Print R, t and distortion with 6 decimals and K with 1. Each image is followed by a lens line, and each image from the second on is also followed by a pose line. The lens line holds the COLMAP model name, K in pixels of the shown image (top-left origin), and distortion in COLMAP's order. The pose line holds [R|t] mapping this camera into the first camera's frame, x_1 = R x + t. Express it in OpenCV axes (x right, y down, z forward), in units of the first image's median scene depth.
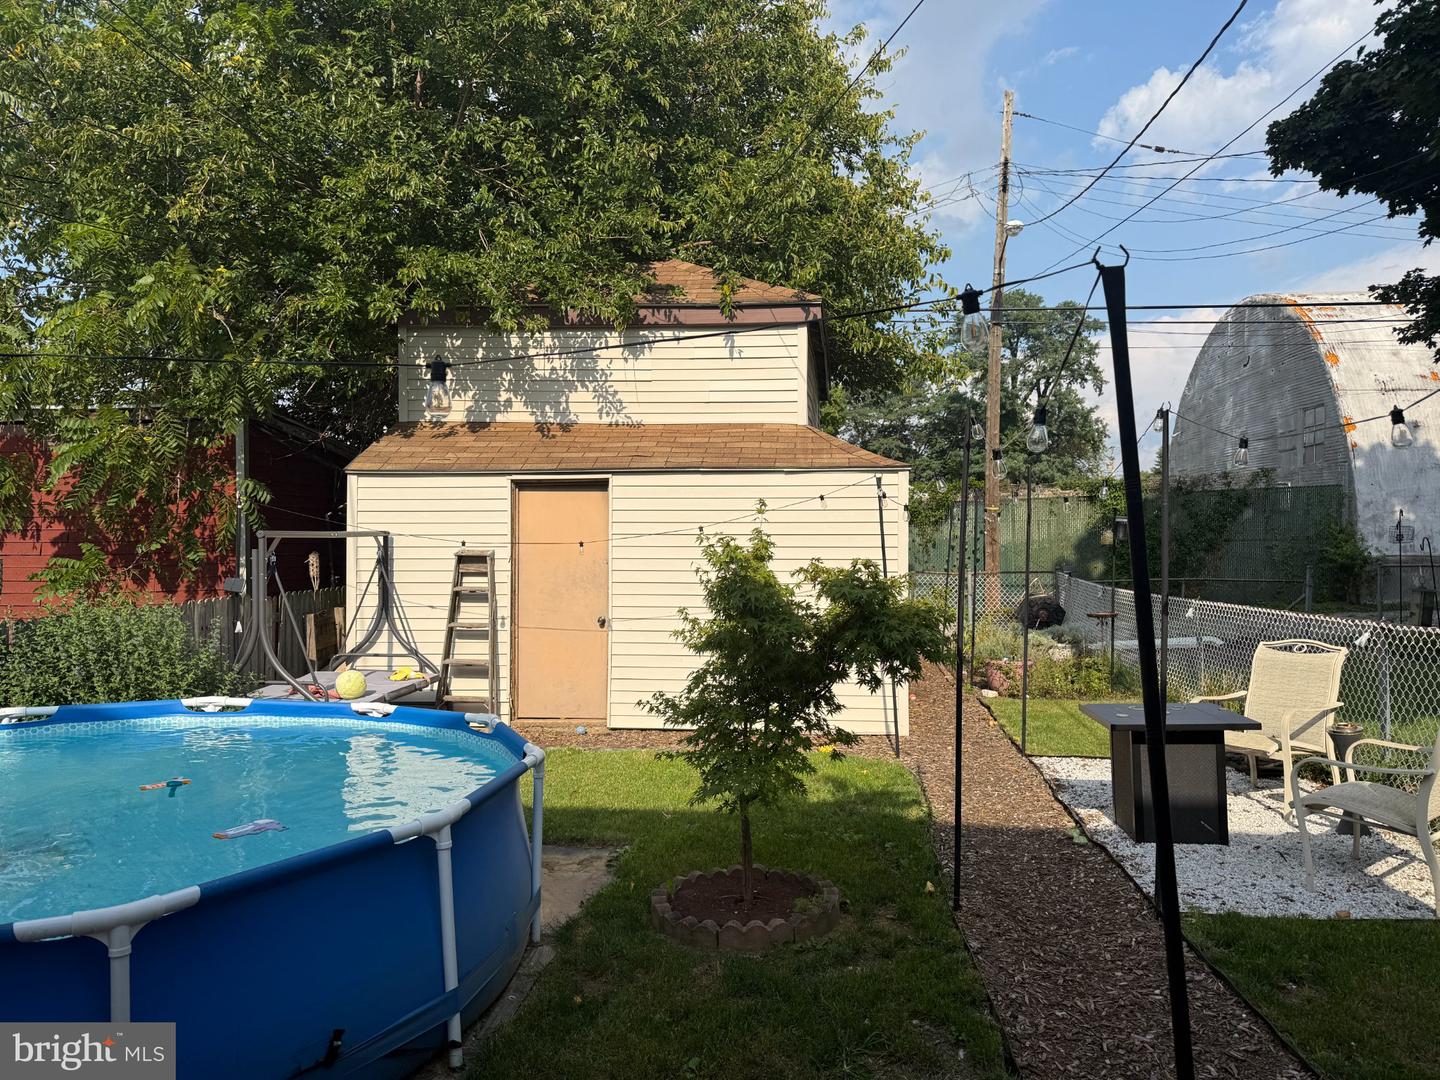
lens RADIAL K [[1010.7, 0, 720.0], [0, 1010.7, 540.0], [0, 0, 1]] dist [0.102460, -0.128570]
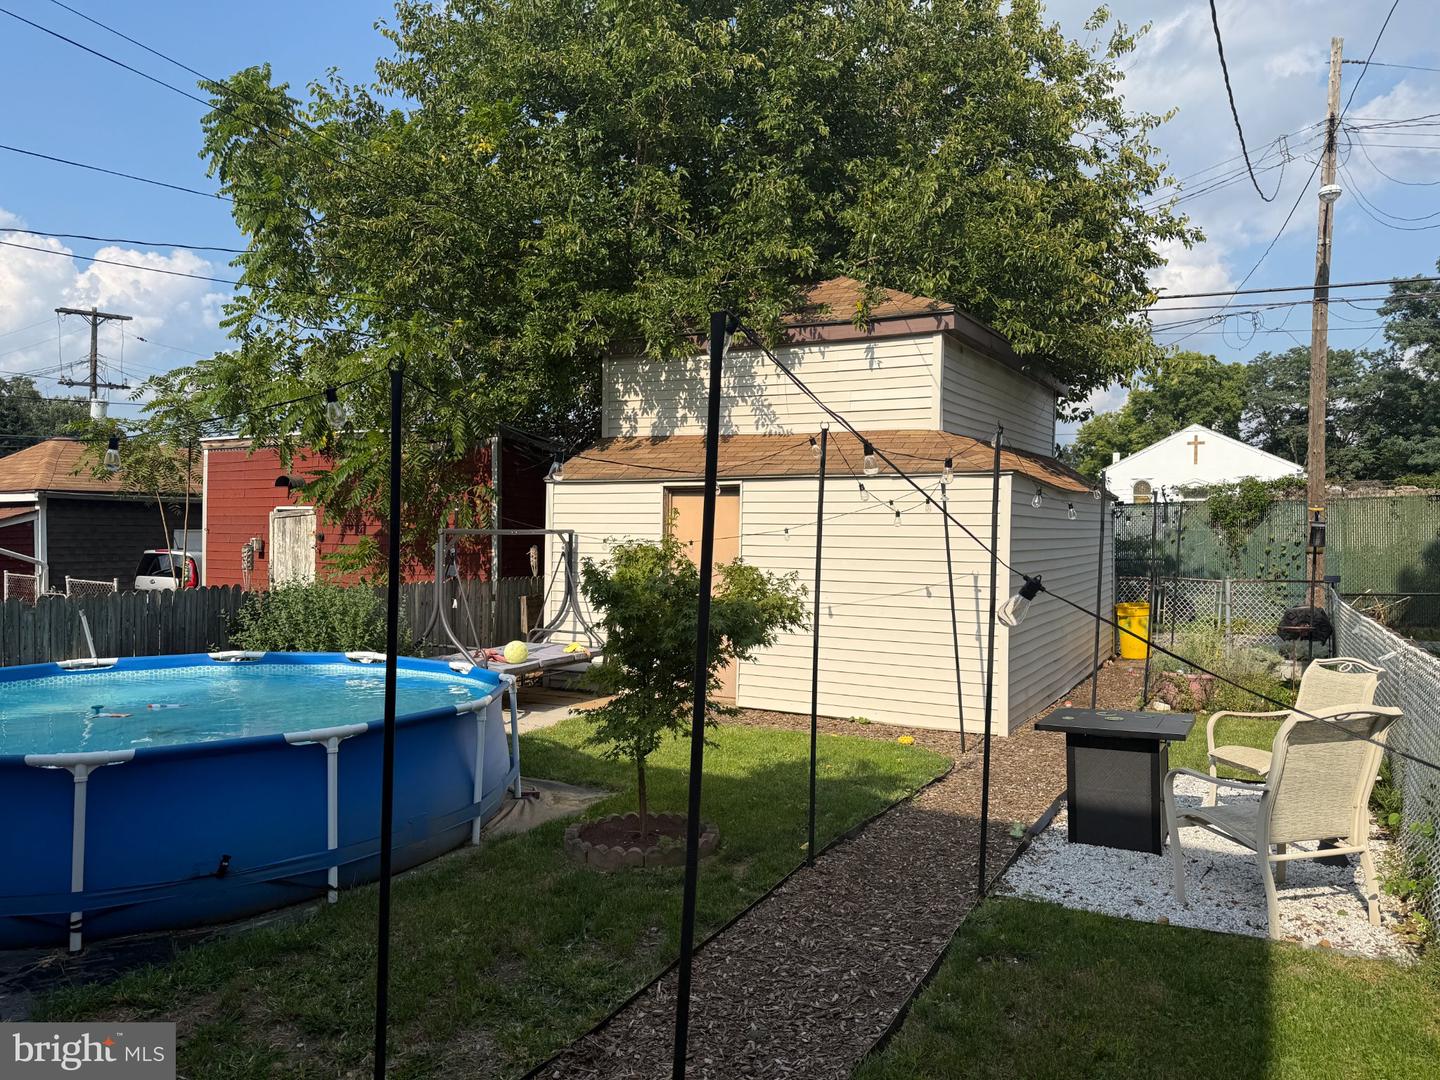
lens RADIAL K [[1015.1, 0, 720.0], [0, 1015.1, 540.0], [0, 0, 1]] dist [0.103618, -0.149965]
pose [[0.926470, 0.012918, -0.376147, 0.271206], [-0.011937, 0.999917, 0.004939, -0.004132], [0.376179, -0.000085, 0.926547, -0.047155]]
